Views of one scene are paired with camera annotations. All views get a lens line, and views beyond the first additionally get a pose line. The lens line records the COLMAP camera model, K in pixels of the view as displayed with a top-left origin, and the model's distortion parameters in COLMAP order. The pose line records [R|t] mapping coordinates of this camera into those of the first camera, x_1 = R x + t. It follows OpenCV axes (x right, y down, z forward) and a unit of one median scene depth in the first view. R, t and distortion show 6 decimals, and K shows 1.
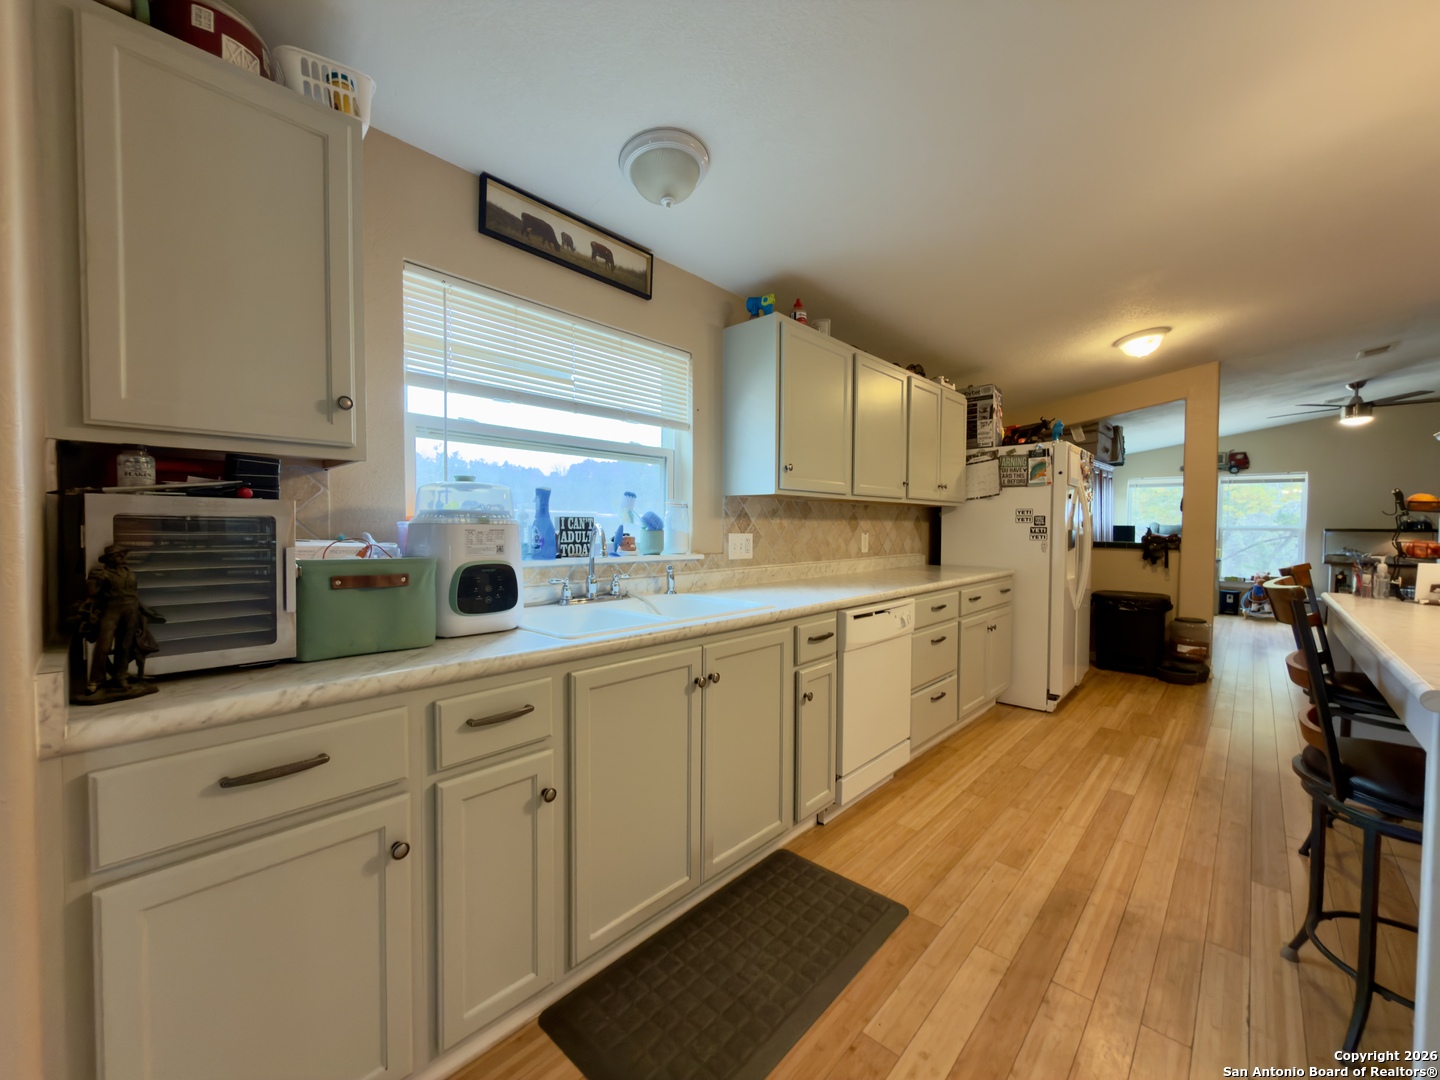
lens RADIAL K [[573.4, 0, 719.5], [0, 573.4, 541.6], [0, 0, 1]] dist [-0.000226, -0.000299]
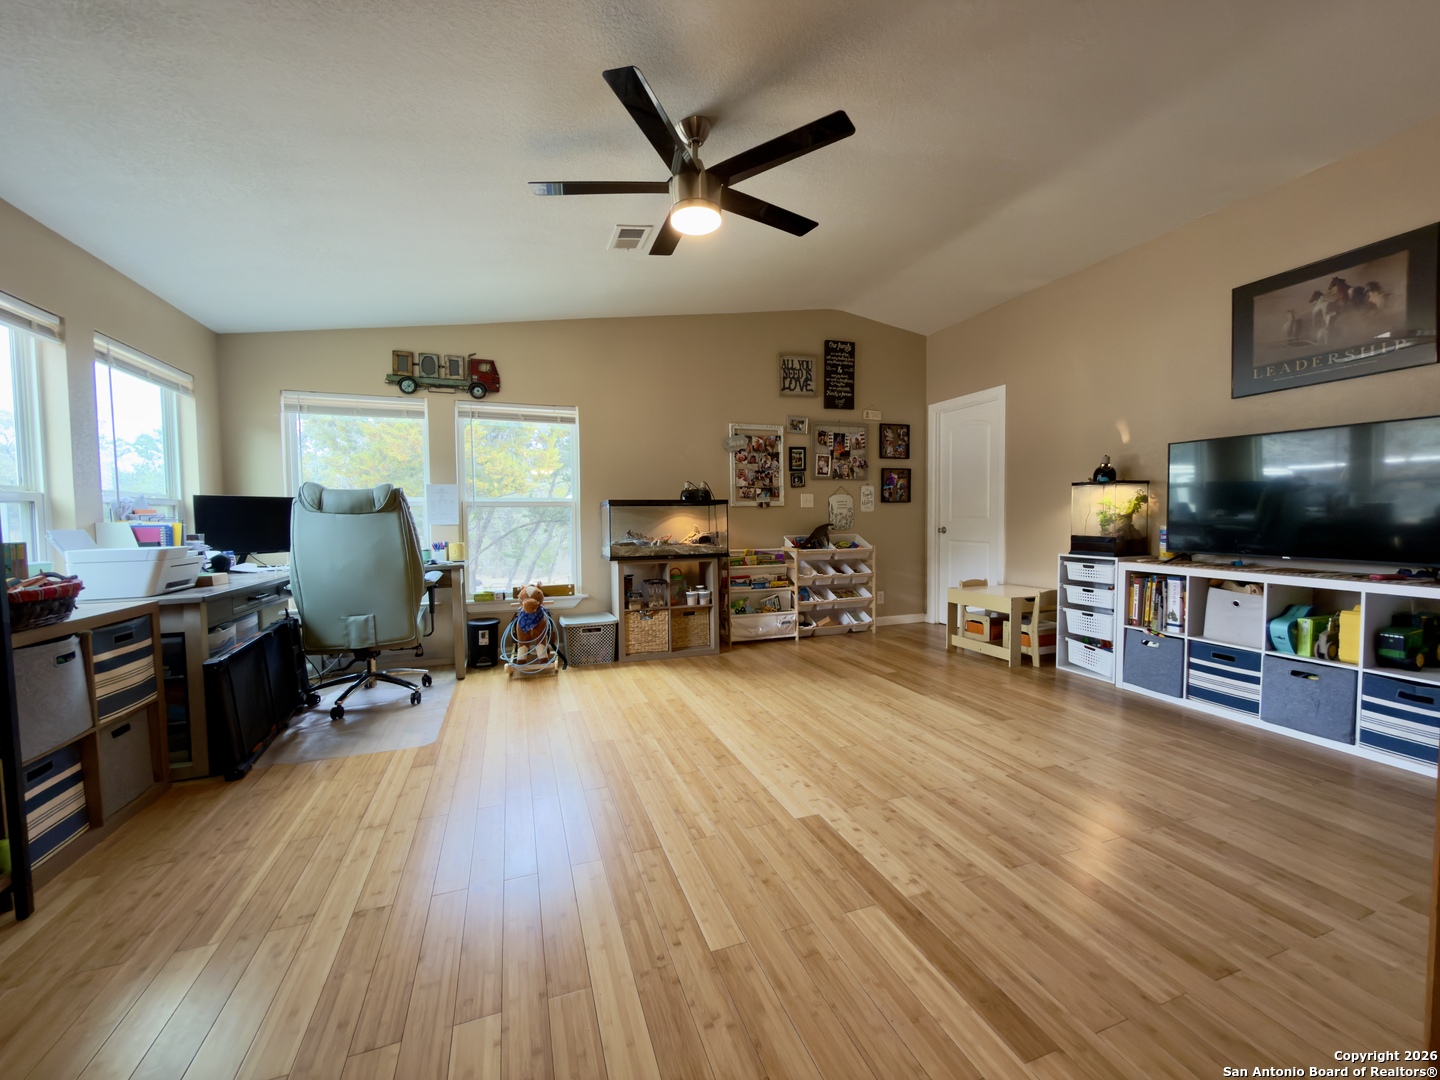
lens RADIAL K [[573.4, 0, 719.5], [0, 573.4, 541.6], [0, 0, 1]] dist [-0.000226, -0.000299]
pose [[0.452505, -0.050703, 0.890319, 0.528401], [0.038937, 0.998554, 0.037076, 0.002214], [-0.890911, 0.017889, 0.453825, 0.571909]]
